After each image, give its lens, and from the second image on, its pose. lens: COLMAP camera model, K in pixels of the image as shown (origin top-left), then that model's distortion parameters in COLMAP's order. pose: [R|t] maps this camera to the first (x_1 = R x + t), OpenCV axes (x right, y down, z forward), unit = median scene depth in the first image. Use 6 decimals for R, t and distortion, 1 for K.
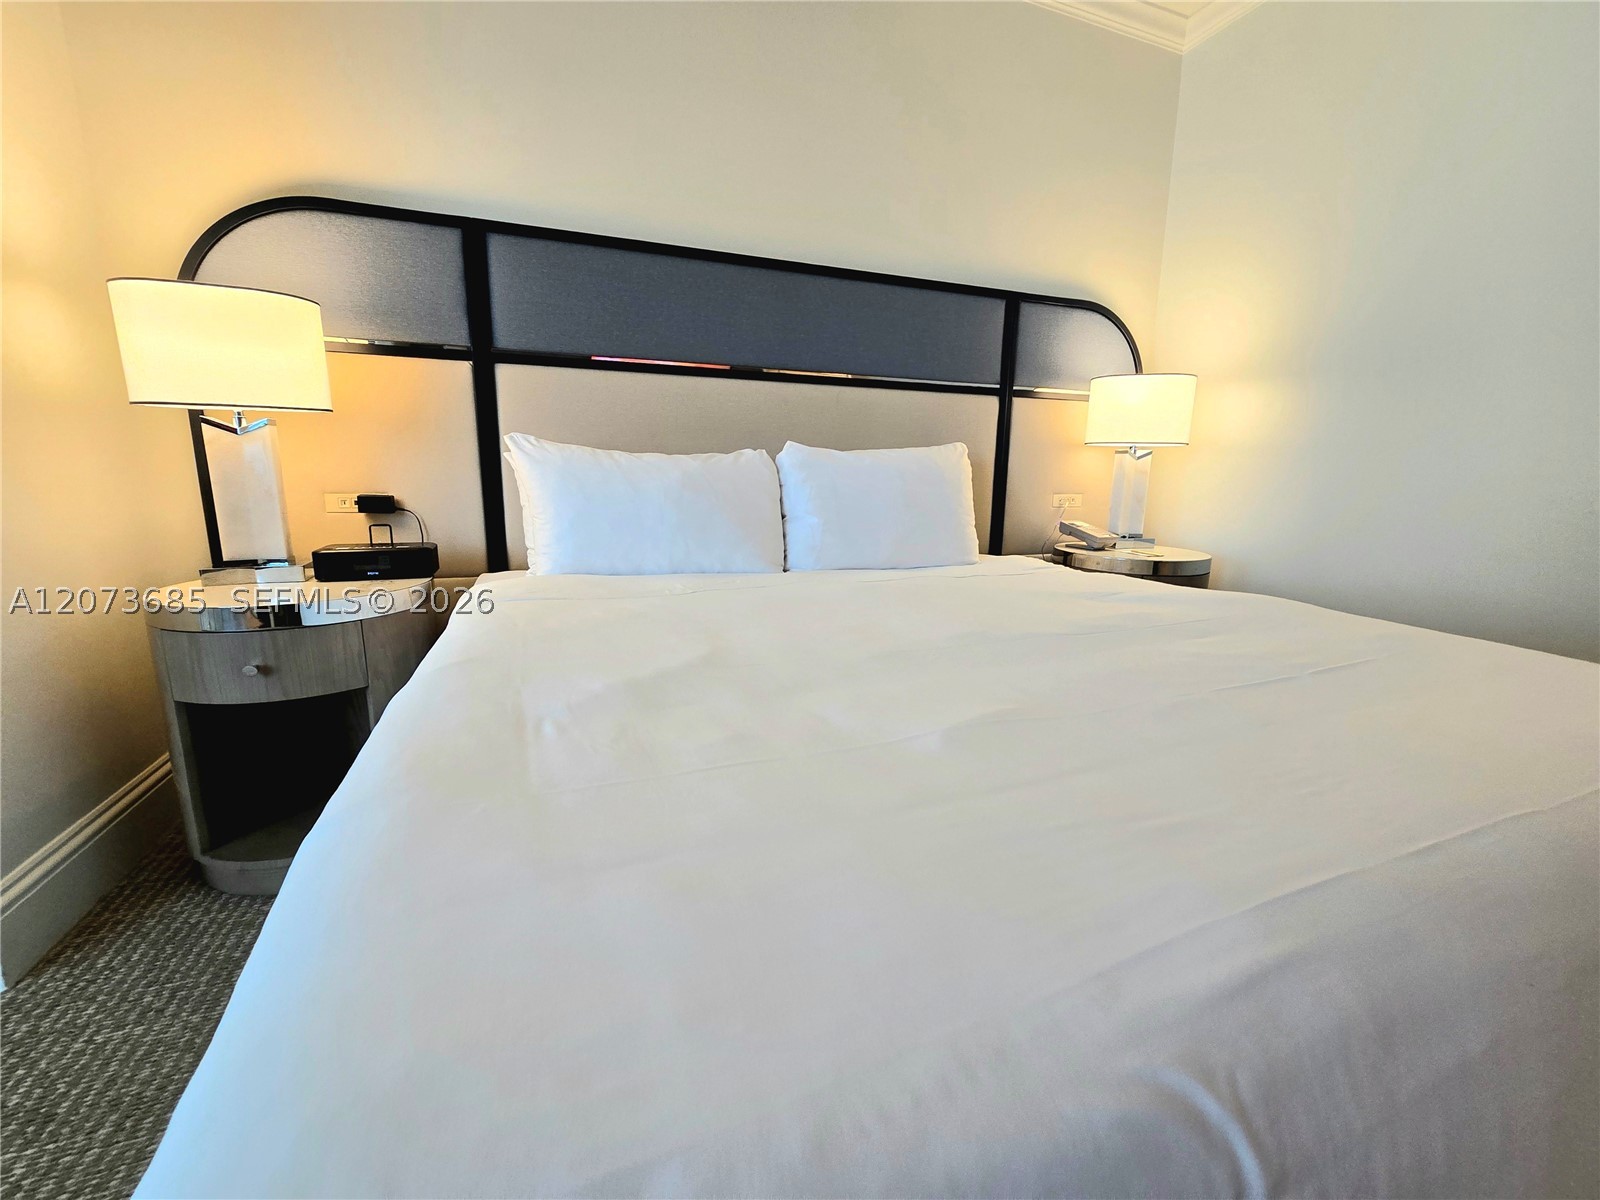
lens RADIAL K [[620.1, 0, 800.0], [0, 620.1, 600.0], [0, 0, 1]] dist [-0.000227, -0.000062]
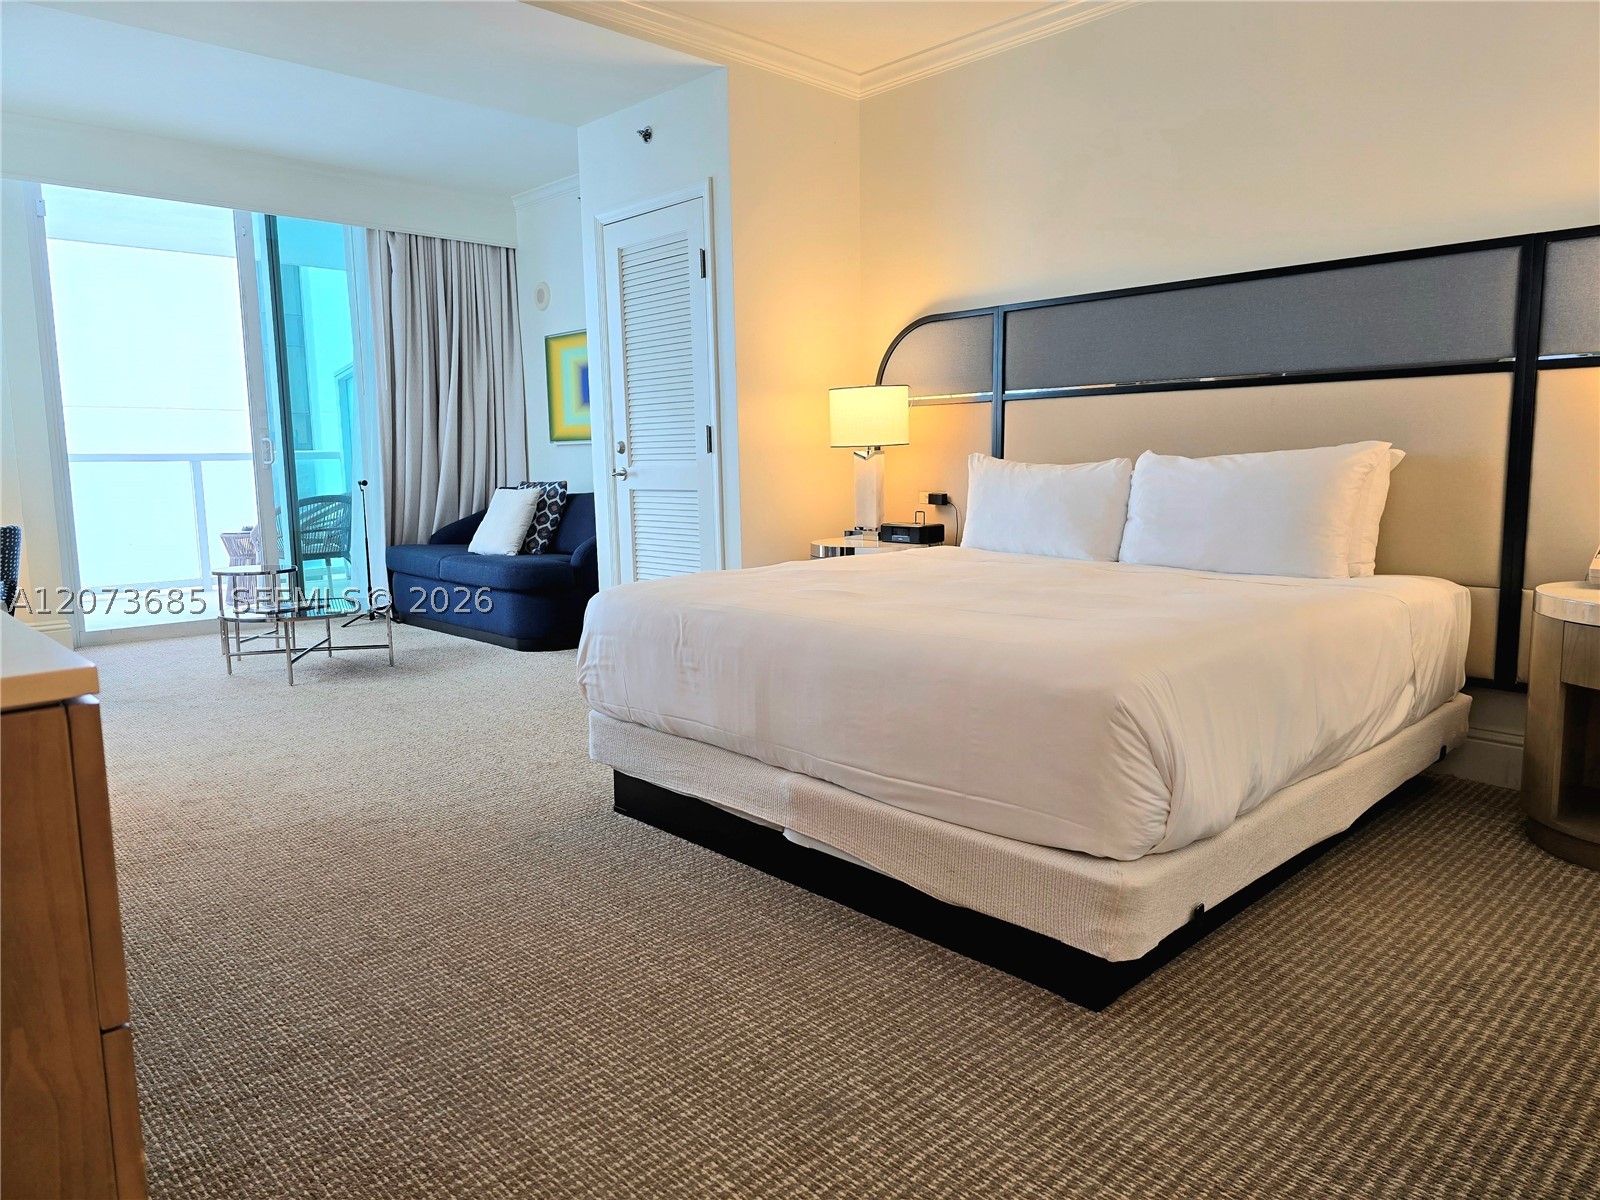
lens RADIAL K [[1067.4, 0, 800.0], [0, 1067.4, 600.0], [0, 0, 1]] dist [0.061353, -0.058015]
pose [[0.384953, 0.102855, -0.917187, 1.519527], [-0.174612, 0.983940, 0.037054, 0.047053], [0.906268, 0.145888, 0.396730, -0.297808]]
